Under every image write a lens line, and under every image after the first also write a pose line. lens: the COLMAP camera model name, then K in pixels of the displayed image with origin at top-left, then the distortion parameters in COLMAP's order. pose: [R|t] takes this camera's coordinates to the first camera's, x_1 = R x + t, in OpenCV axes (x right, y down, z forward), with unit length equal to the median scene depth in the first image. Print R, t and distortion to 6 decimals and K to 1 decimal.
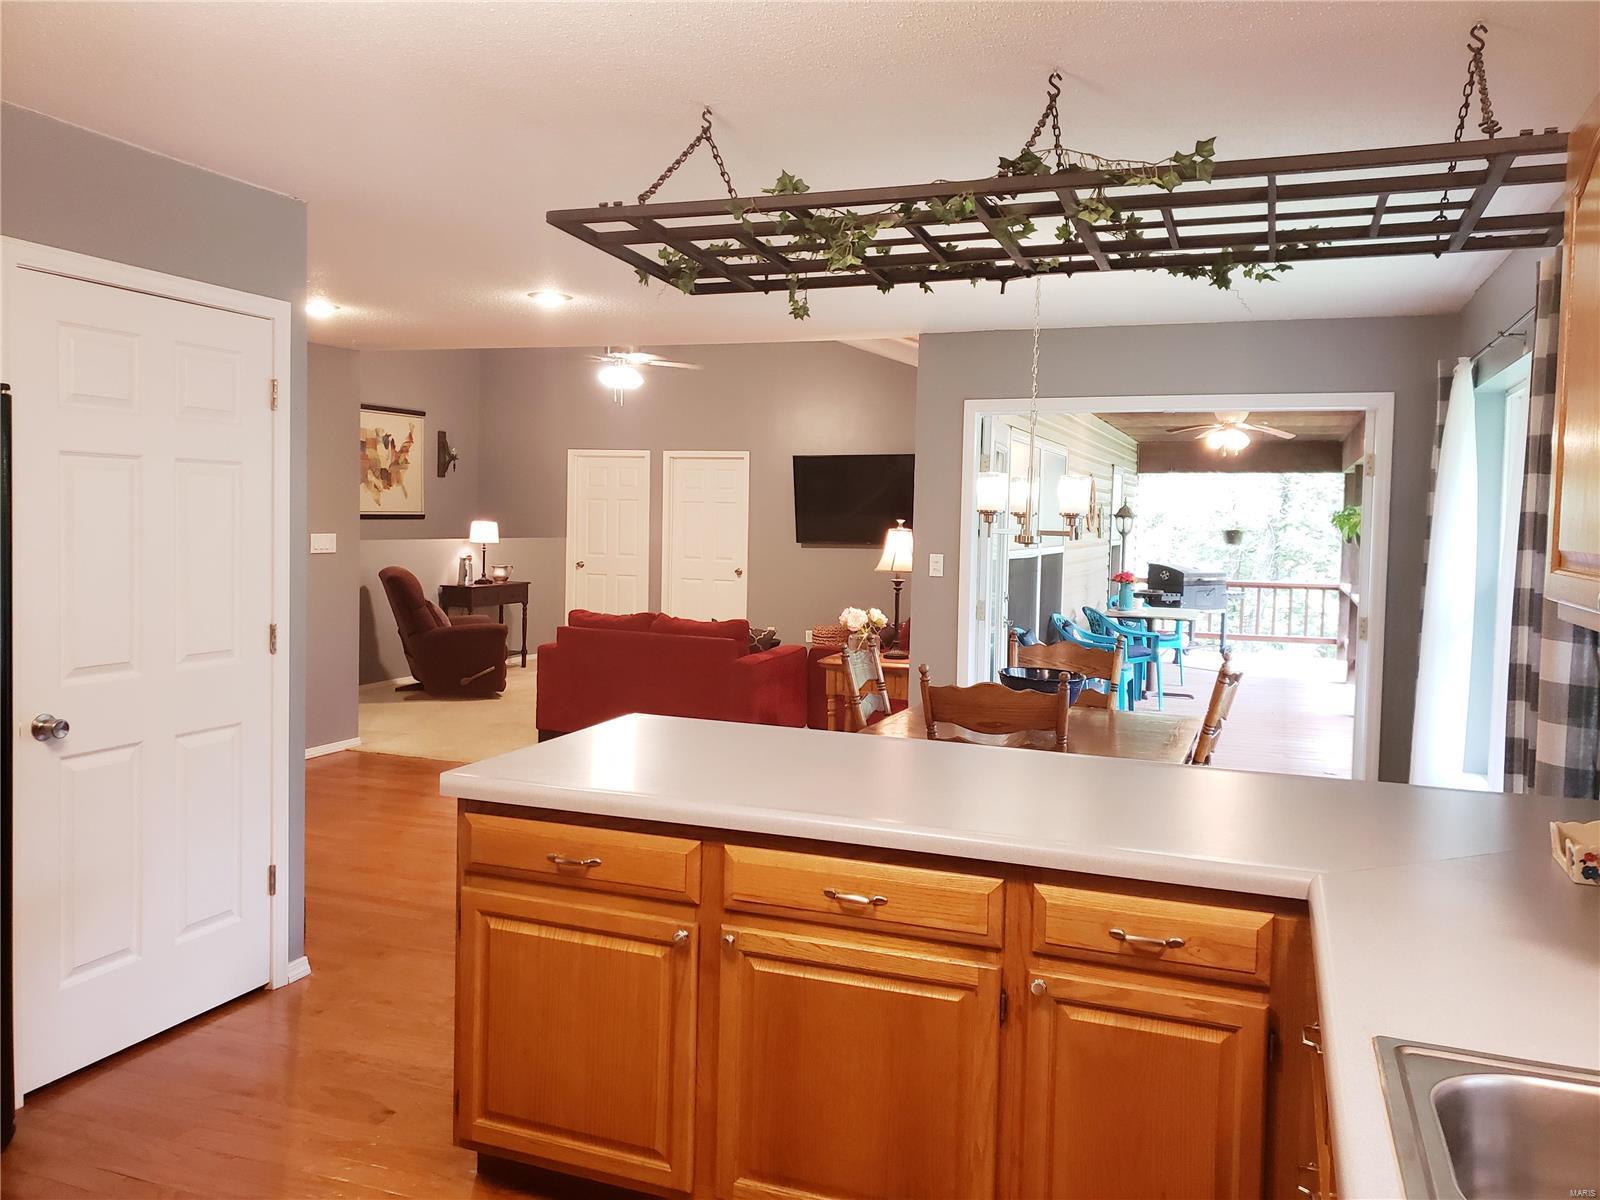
lens RADIAL K [[1235.4, 0, 805.4], [0, 1235.4, 572.9], [0, 0, 1]] dist [0.096427, -0.001146]
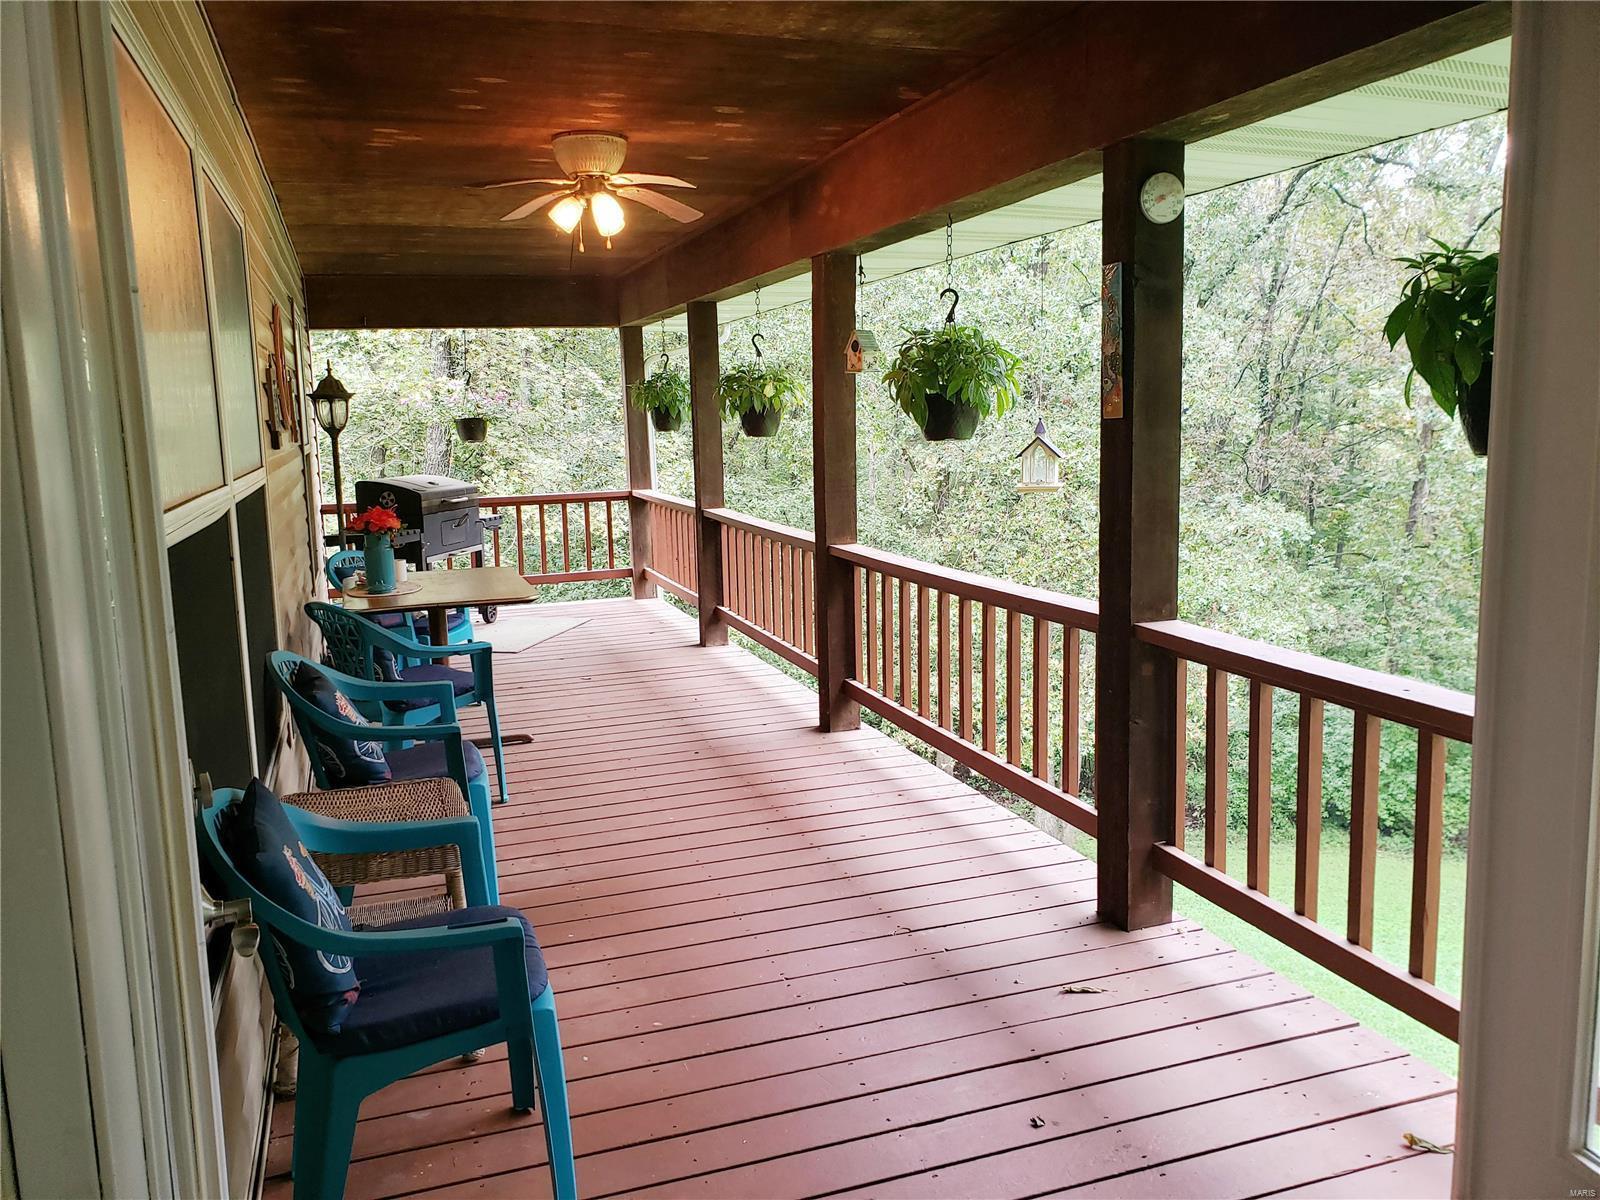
lens RADIAL K [[1235.4, 0, 805.4], [0, 1235.4, 572.9], [0, 0, 1]] dist [0.096427, -0.001146]
pose [[0.764802, -0.125236, 0.631976, 0.061868], [0.073793, 0.991498, 0.107179, -0.012365], [-0.640025, -0.035335, 0.767541, 0.417810]]
